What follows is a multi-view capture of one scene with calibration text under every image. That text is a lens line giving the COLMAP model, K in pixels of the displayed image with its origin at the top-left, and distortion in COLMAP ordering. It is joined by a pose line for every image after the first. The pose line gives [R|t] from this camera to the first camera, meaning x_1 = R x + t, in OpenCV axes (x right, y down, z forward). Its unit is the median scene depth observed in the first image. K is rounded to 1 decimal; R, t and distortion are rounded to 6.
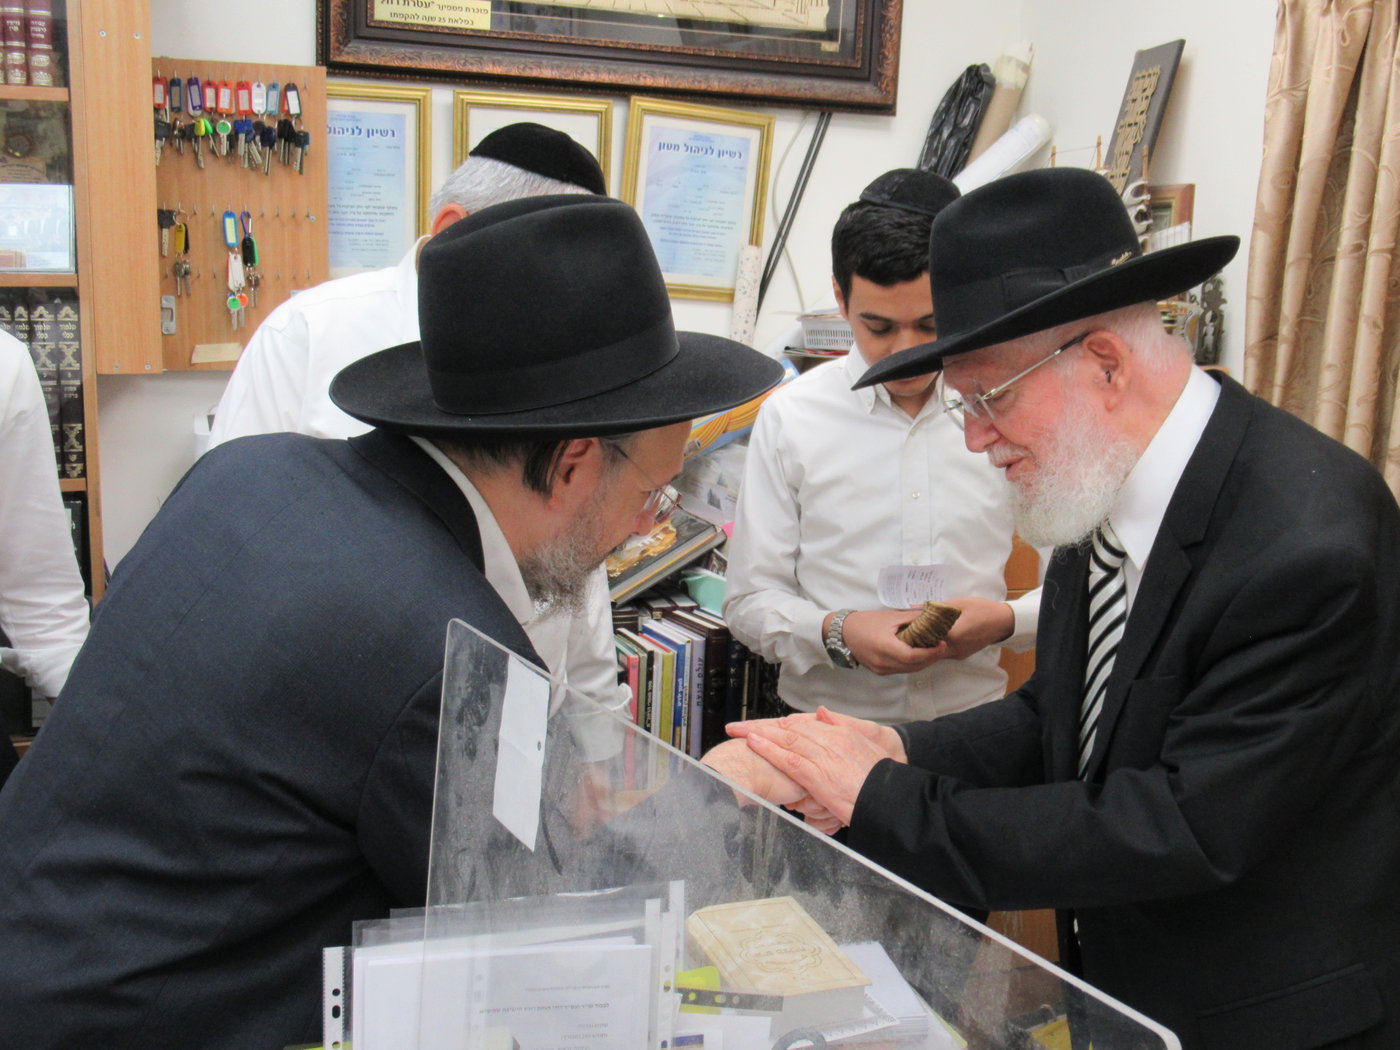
lens RADIAL K [[1502.1, 0, 642.2], [0, 1502.1, 528.5], [0, 0, 1]] dist [-0.014835, 0.017687]
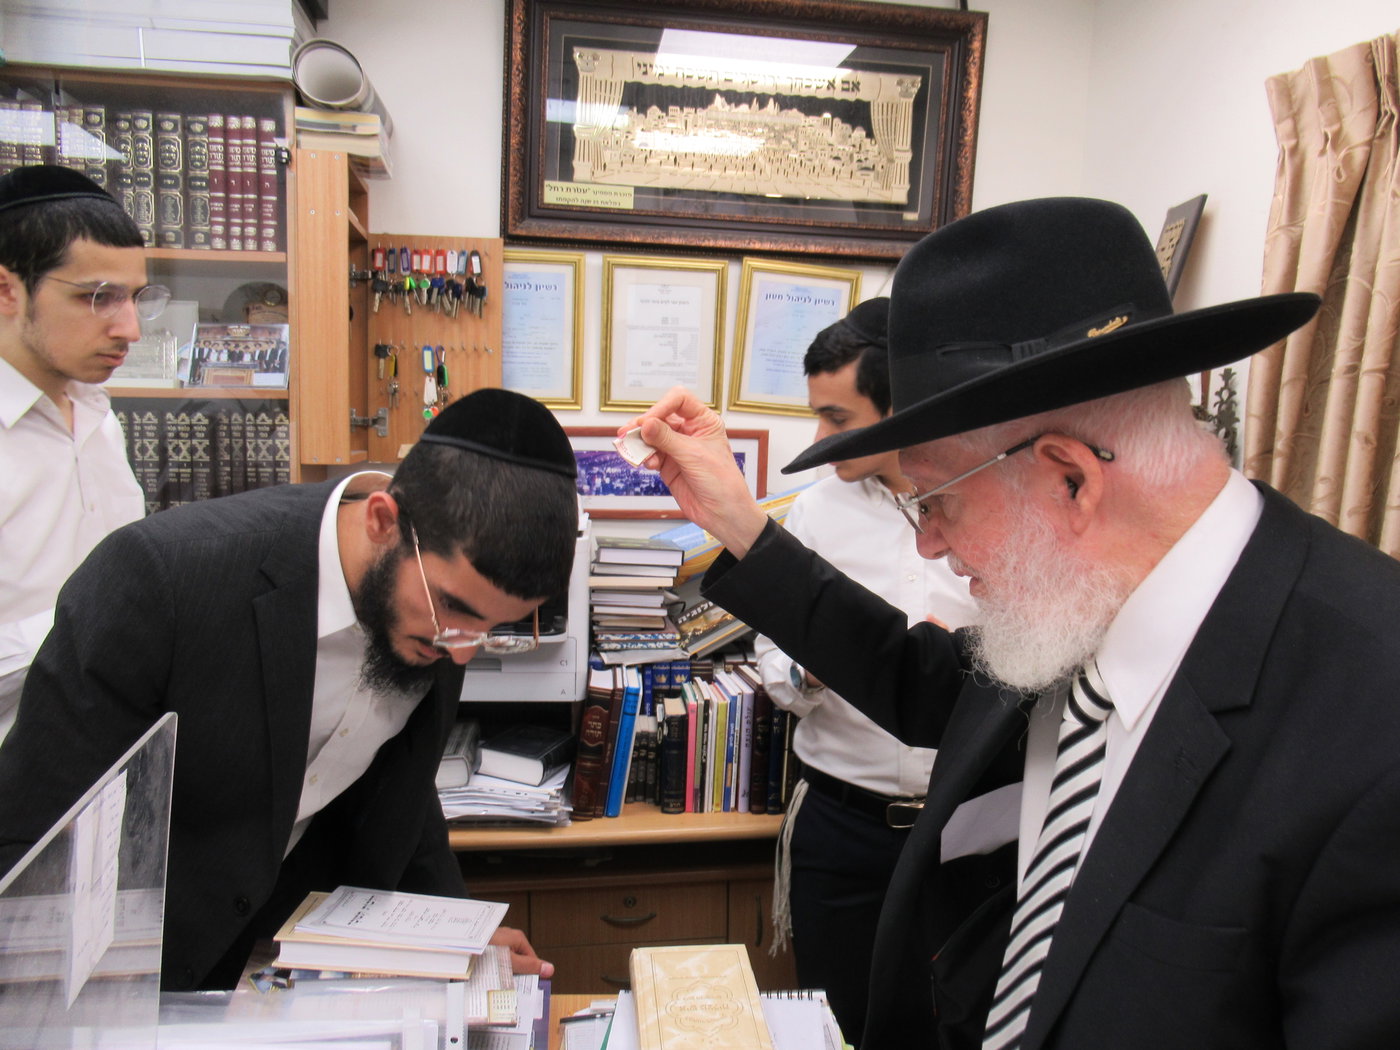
lens RADIAL K [[1015.2, 0, 671.6], [0, 1015.2, 527.1], [0, 0, 1]] dist [0.001462, 0.008419]
pose [[0.977537, 0.032275, -0.208277, 0.134106], [-0.042394, 0.998118, -0.044303, -0.018877], [0.206455, 0.052137, 0.977066, 0.167419]]
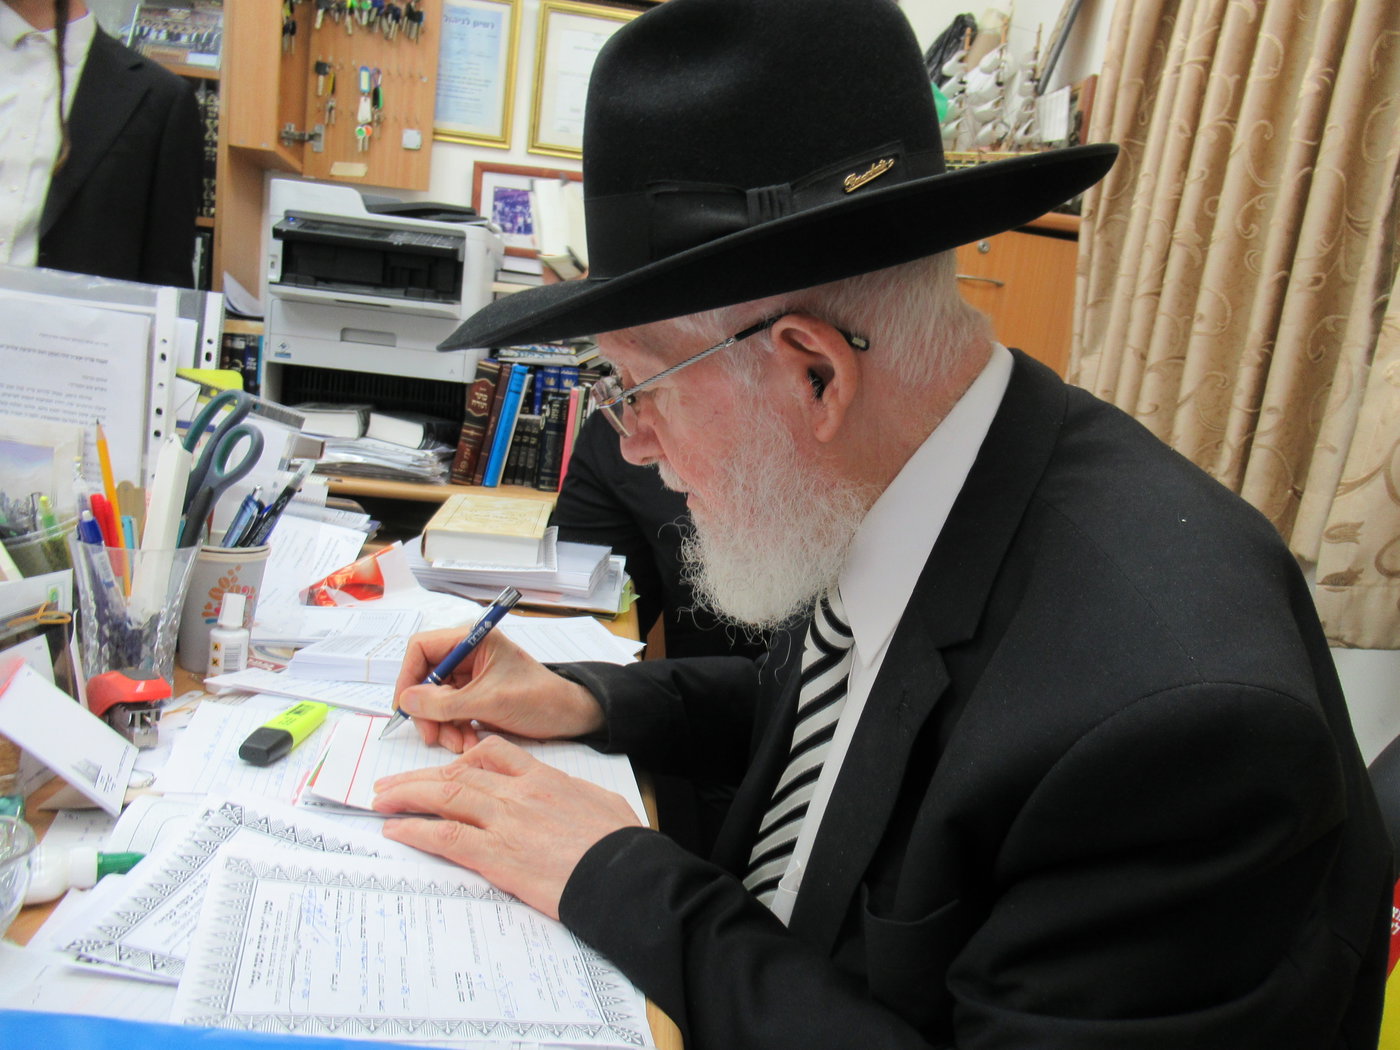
lens RADIAL K [[1011.7, 0, 666.0], [0, 1011.7, 520.3], [0, 0, 1]] dist [0.012588, -0.001437]
pose [[0.967747, 0.128758, -0.216532, 0.262835], [-0.130643, 0.991413, 0.005650, 0.170744], [0.215400, 0.022821, 0.976259, 0.139956]]
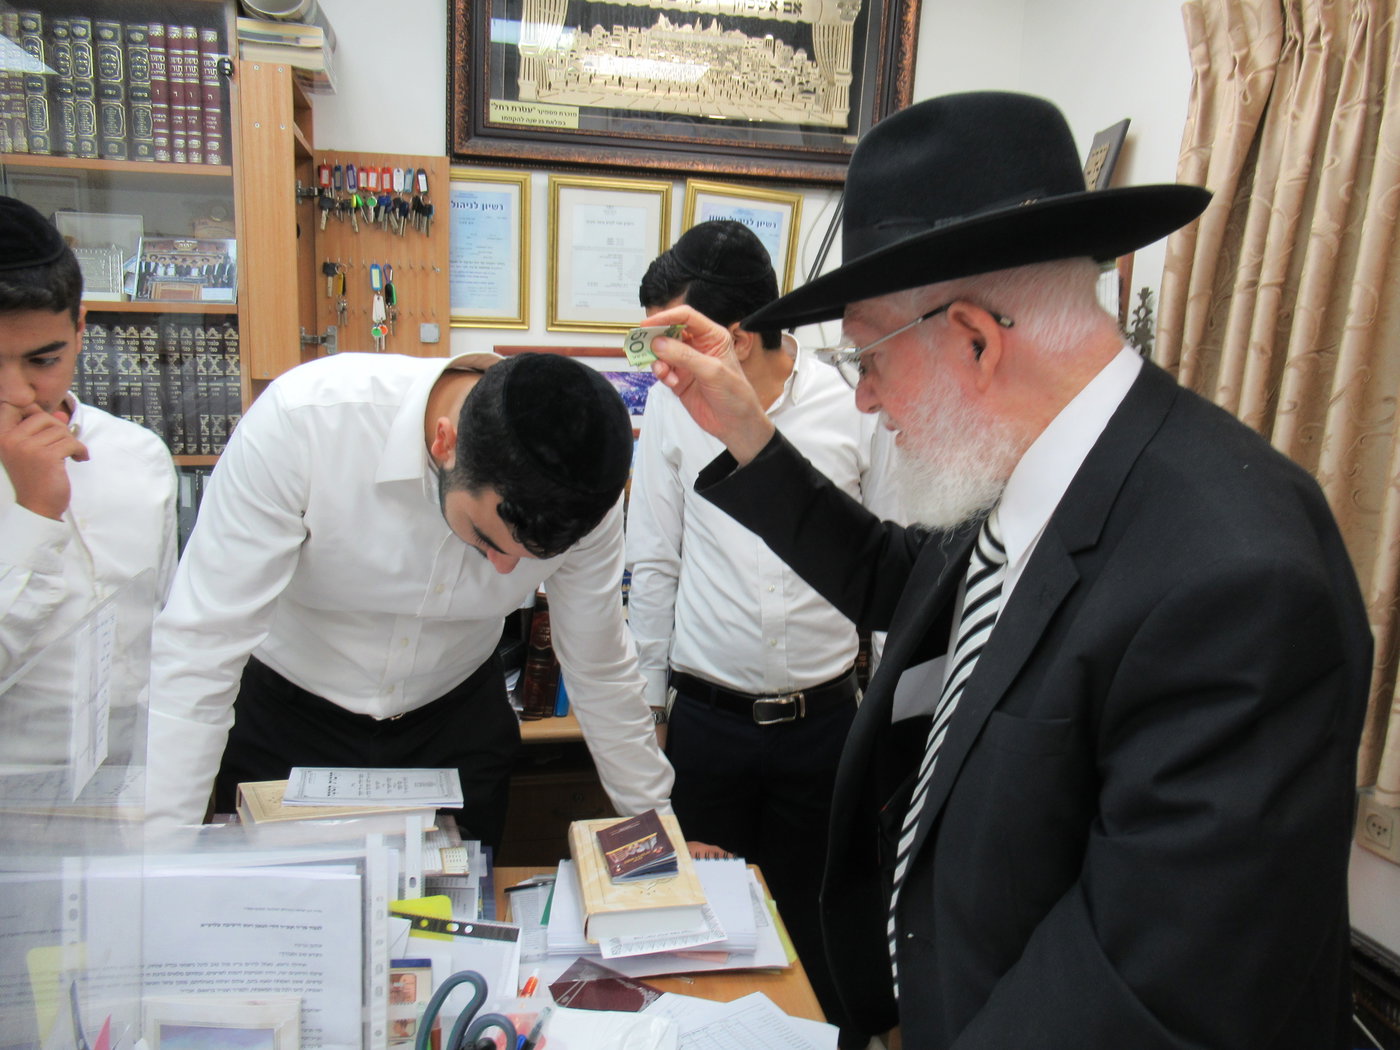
lens RADIAL K [[1011.7, 0, 666.0], [0, 1011.7, 520.3], [0, 0, 1]] dist [0.012588, -0.001437]
pose [[0.985463, 0.039679, -0.165189, 0.146624], [-0.038816, 0.999211, 0.008448, 0.002504], [0.165394, -0.001914, 0.986226, 0.138820]]
